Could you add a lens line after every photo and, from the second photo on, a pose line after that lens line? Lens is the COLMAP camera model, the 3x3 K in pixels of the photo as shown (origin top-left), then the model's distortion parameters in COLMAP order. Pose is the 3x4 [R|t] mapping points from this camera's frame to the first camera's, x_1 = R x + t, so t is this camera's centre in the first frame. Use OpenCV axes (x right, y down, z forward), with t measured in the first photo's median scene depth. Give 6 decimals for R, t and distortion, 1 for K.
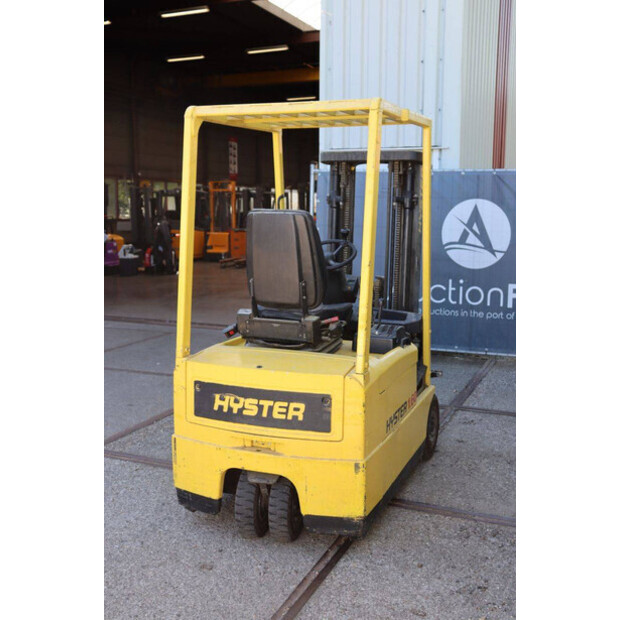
lens RADIAL K [[743.2, 0, 310.0], [0, 743.2, 310.0], [0, 0, 1]] dist [0.004181, 0.030425]
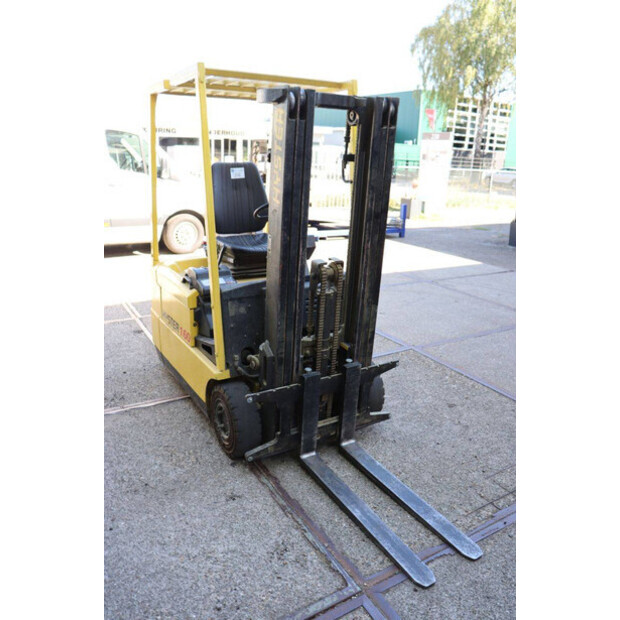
lens RADIAL K [[503.5, 0, 310.0], [0, 503.5, 310.0], [0, 0, 1]] dist [-0.241018, 0.081253]
pose [[-0.605796, 0.219531, -0.764733, 0.706117], [-0.141174, 0.916267, 0.374865, -0.267539], [0.782995, 0.335052, -0.524079, 1.828837]]
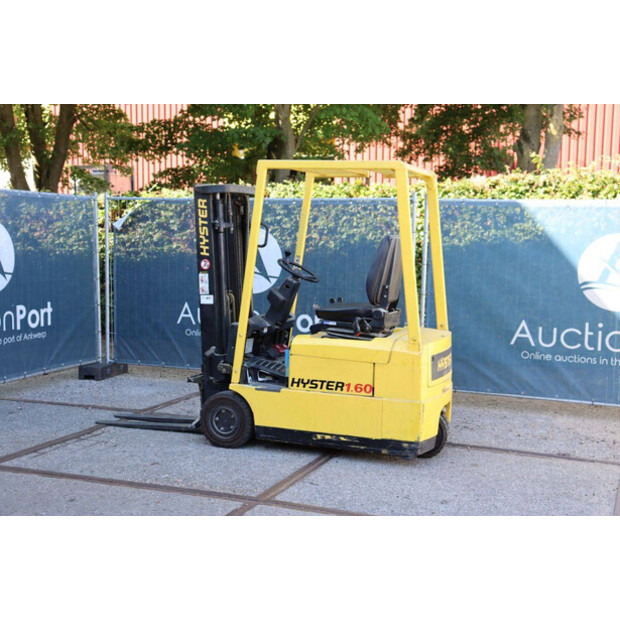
lens RADIAL K [[905.6, 0, 310.0], [0, 905.6, 310.0], [0, 0, 1]] dist [0.033088, 0.479926]
pose [[-0.037730, -0.092942, 0.994956, -1.927206], [0.129179, 0.986857, 0.097085, -0.196698], [-0.990903, 0.132191, -0.025228, 1.305974]]
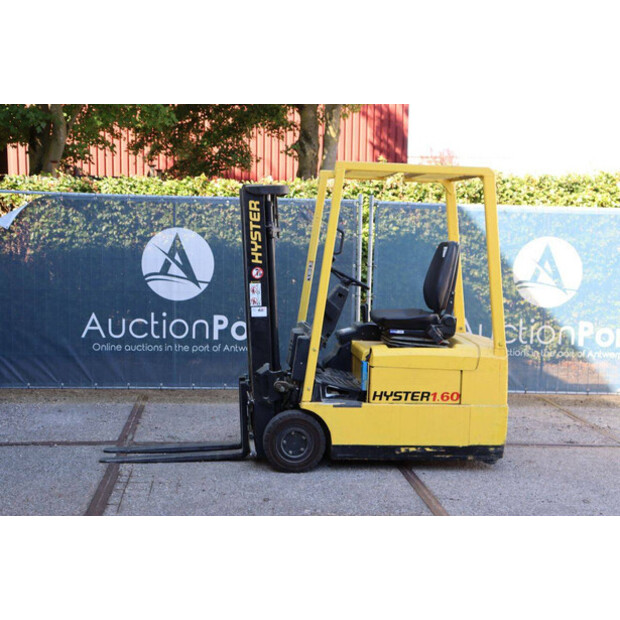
lens RADIAL K [[905.6, 0, 310.0], [0, 905.6, 310.0], [0, 0, 1]] dist [0.033088, 0.479926]
pose [[-0.485010, -0.093378, 0.869509, -1.553795], [0.103057, 0.981252, 0.162863, -0.339992], [-0.868415, 0.168599, -0.466294, 2.217887]]
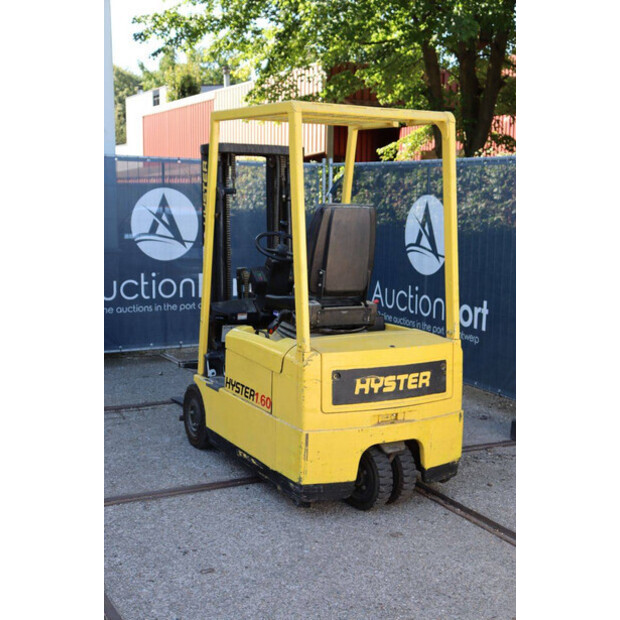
lens RADIAL K [[905.6, 0, 310.0], [0, 905.6, 310.0], [0, 0, 1]] dist [0.033088, 0.479926]
pose [[0.625927, -0.095262, 0.774042, -1.173805], [0.099274, 0.994170, 0.042075, -0.045778], [-0.773538, 0.050506, 0.631735, 0.237618]]
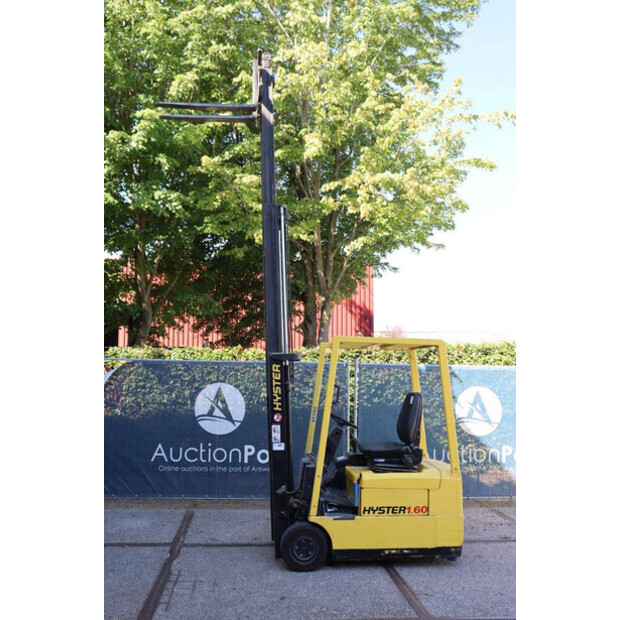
lens RADIAL K [[578.8, 0, 310.0], [0, 578.8, 310.0], [0, 0, 1]] dist [-0.123389, 0.148794]
pose [[-0.485552, 0.090340, 0.869527, -1.355681], [0.111377, 0.992933, -0.040967, -0.344599], [-0.867084, 0.076954, -0.492183, 2.120880]]
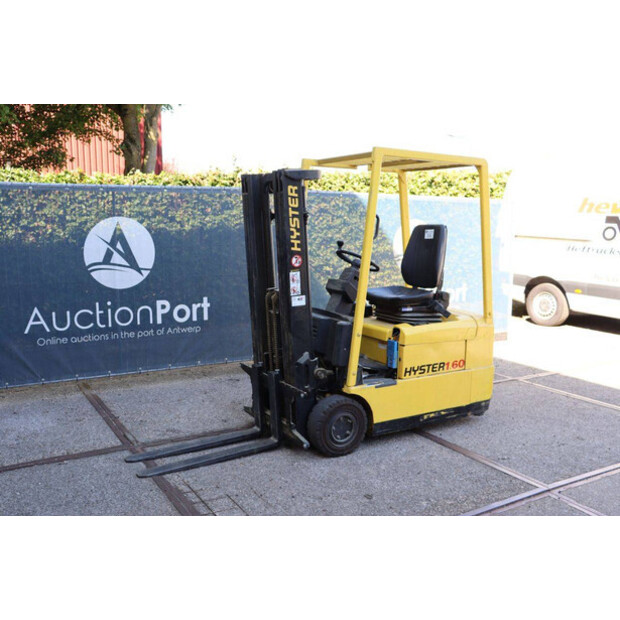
lens RADIAL K [[614.1, 0, 310.0], [0, 614.1, 310.0], [0, 0, 1]] dist [-0.125431, 0.192626]
pose [[-0.806132, -0.097906, 0.583580, -0.661950], [0.075939, 0.960946, 0.266114, -0.350885], [-0.586843, 0.258839, -0.767214, 2.367755]]
